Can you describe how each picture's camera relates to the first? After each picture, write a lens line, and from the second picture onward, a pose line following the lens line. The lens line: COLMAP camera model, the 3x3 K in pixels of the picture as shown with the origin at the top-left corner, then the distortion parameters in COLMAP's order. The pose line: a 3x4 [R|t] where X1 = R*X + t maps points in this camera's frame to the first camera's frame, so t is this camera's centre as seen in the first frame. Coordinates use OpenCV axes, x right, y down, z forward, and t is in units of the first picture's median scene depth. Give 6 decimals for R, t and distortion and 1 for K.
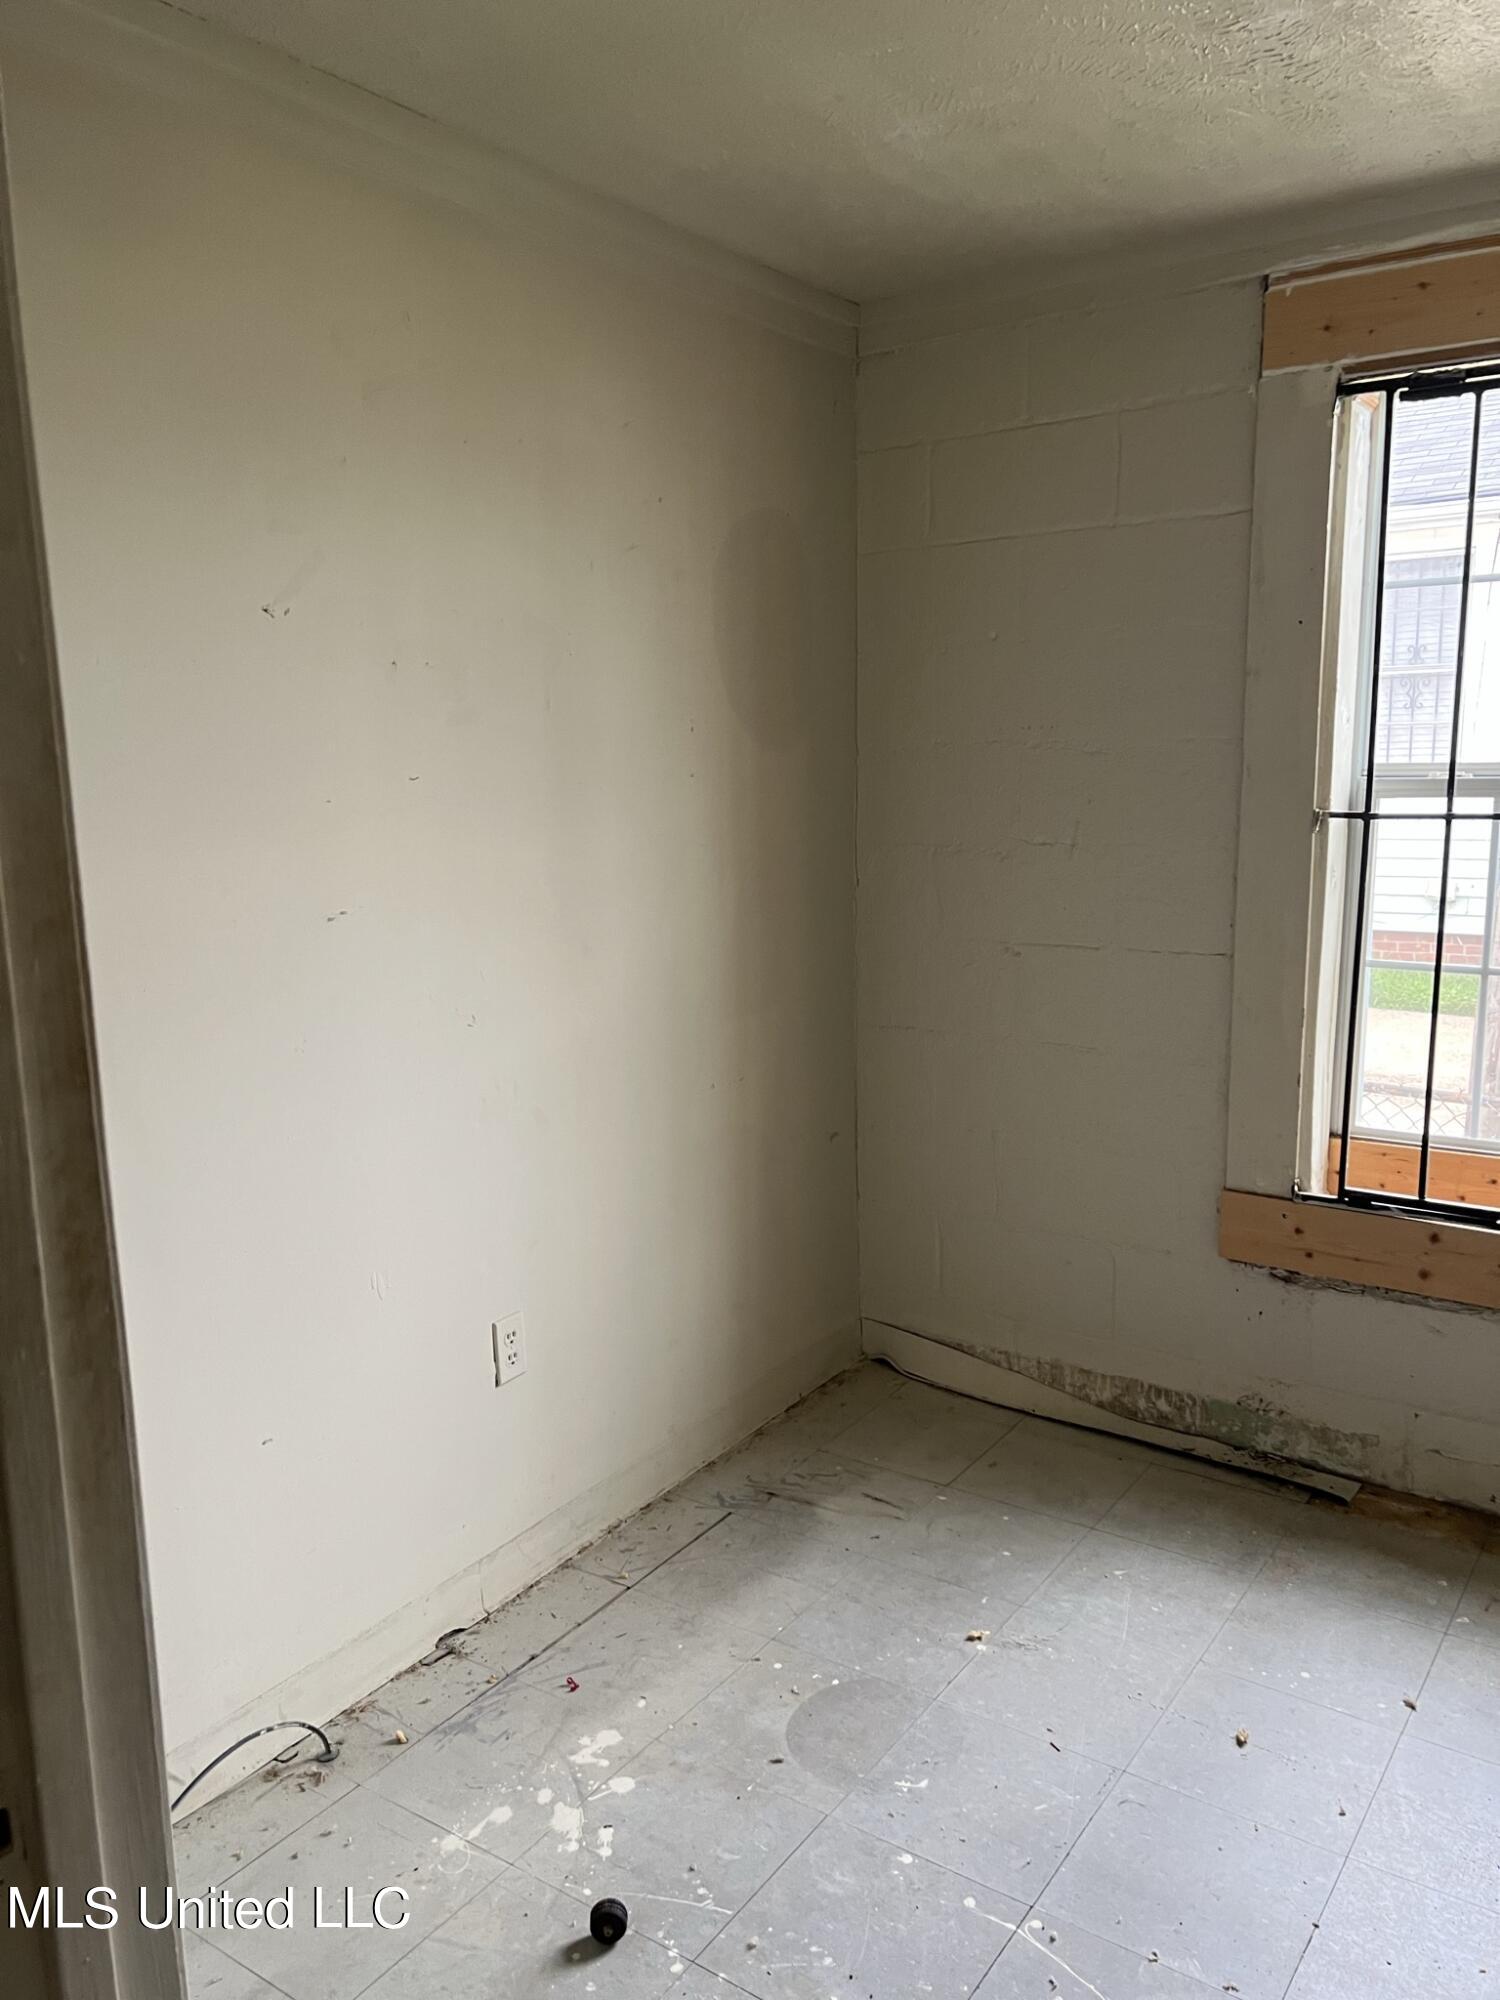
lens RADIAL K [[1465.3, 0, 750.0], [0, 1465.3, 1000.0], [0, 0, 1]] dist [0.034286, -0.062688]
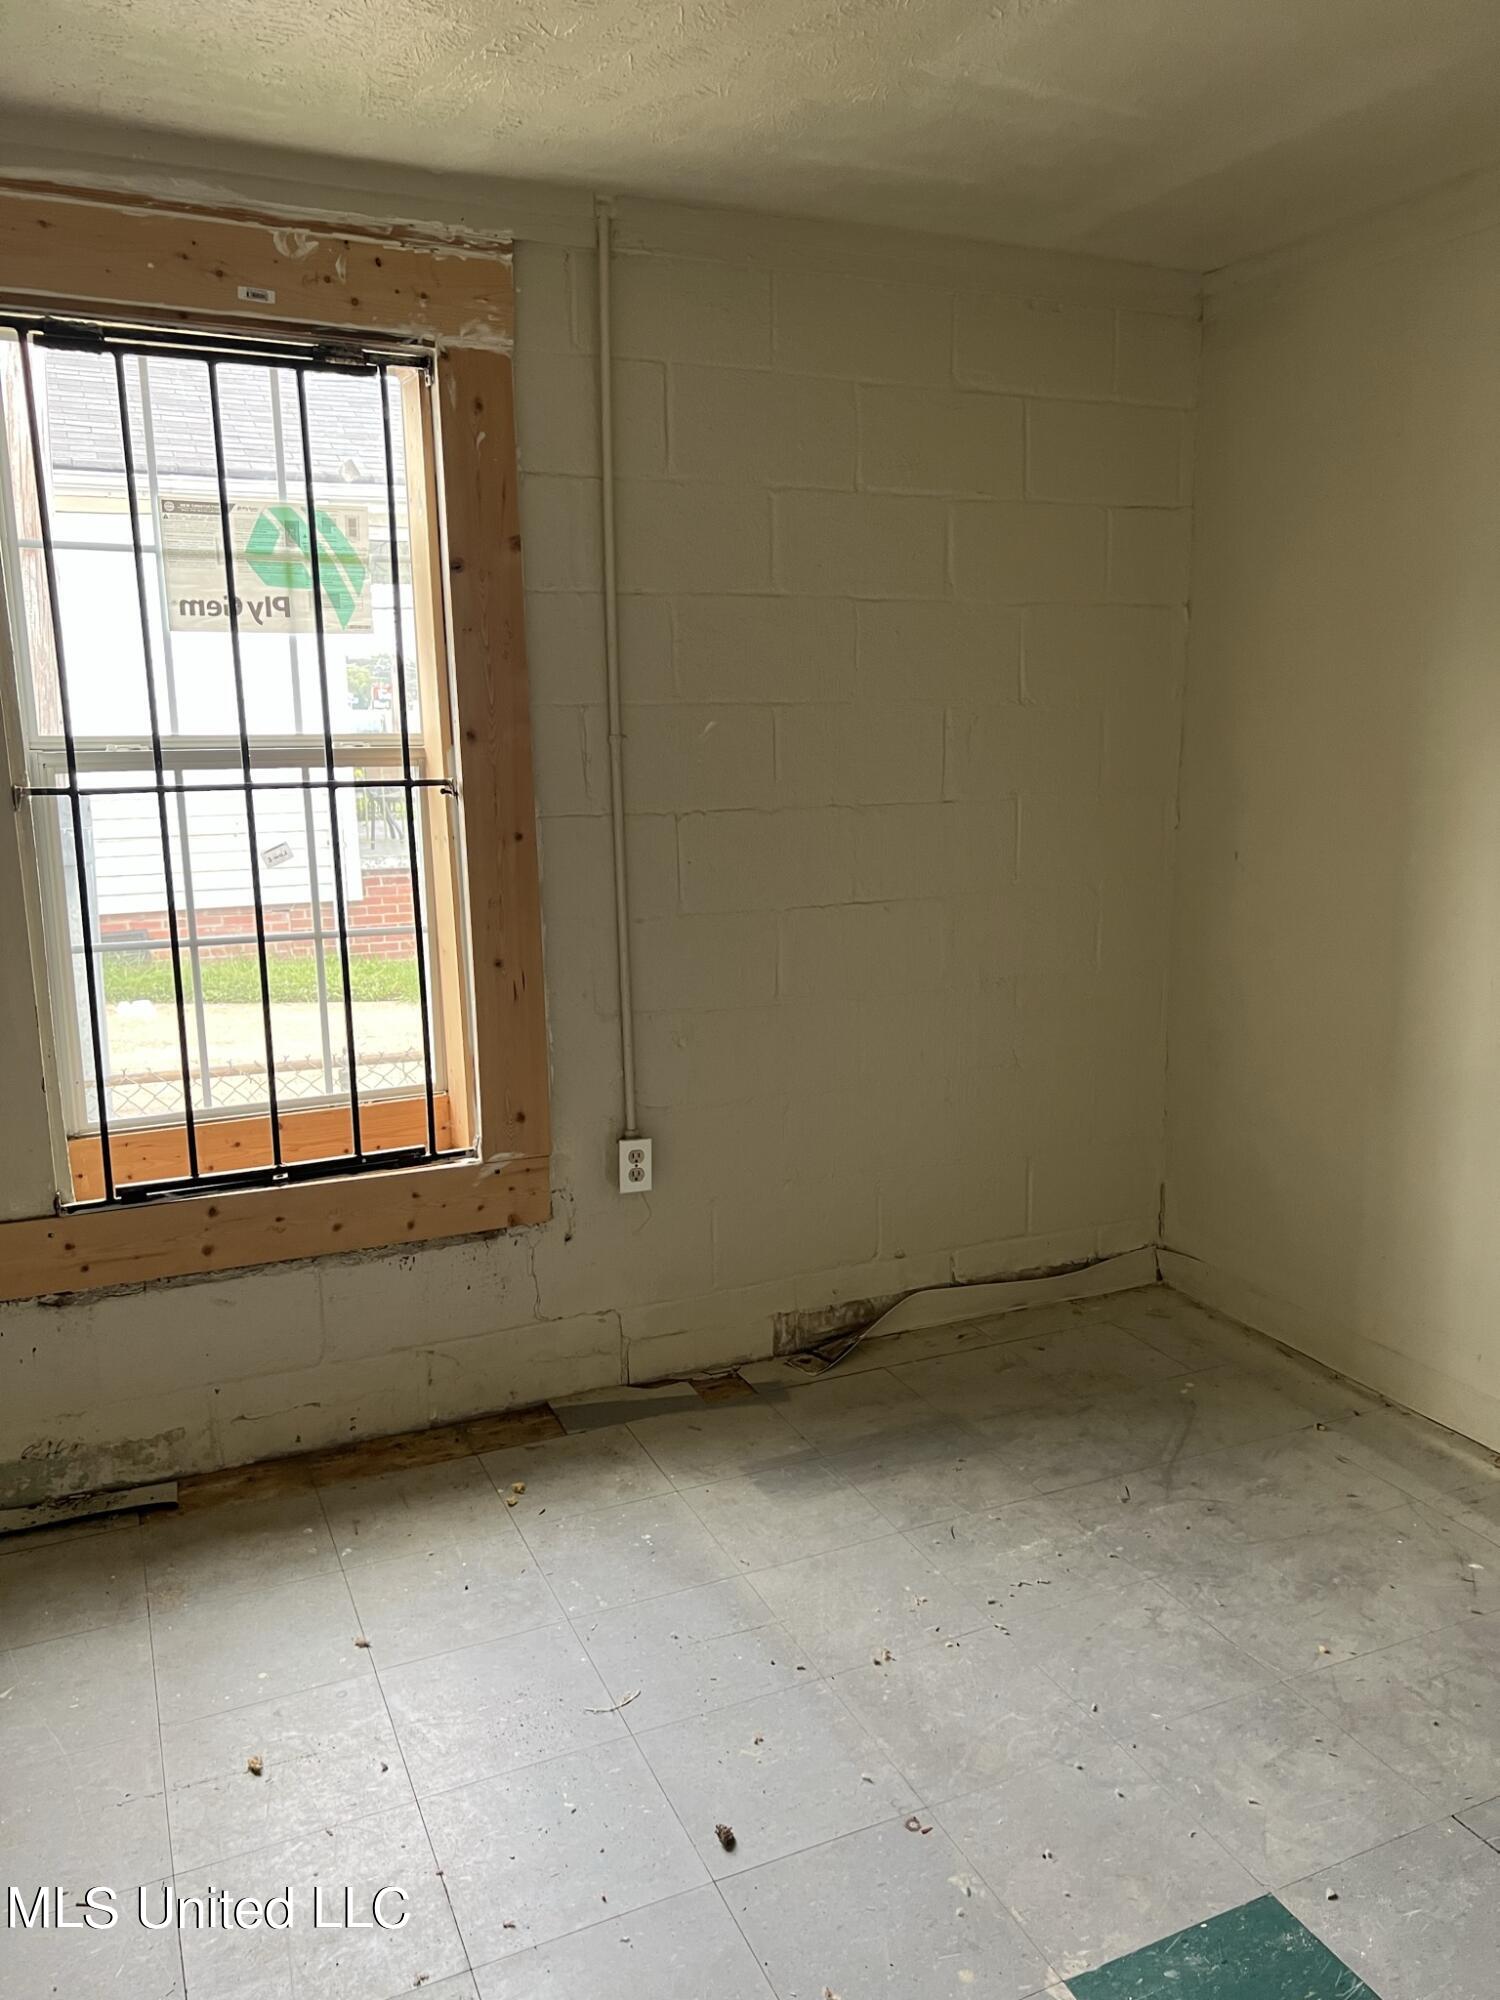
lens RADIAL K [[1506.1, 0, 750.0], [0, 1506.1, 1000.0], [0, 0, 1]] dist [0.003137, 0.002500]
pose [[0.493655, -0.147055, 0.857135, -0.206813], [0.137474, 0.986403, 0.090057, -0.021600], [-0.858724, 0.073376, 0.507158, 0.153916]]
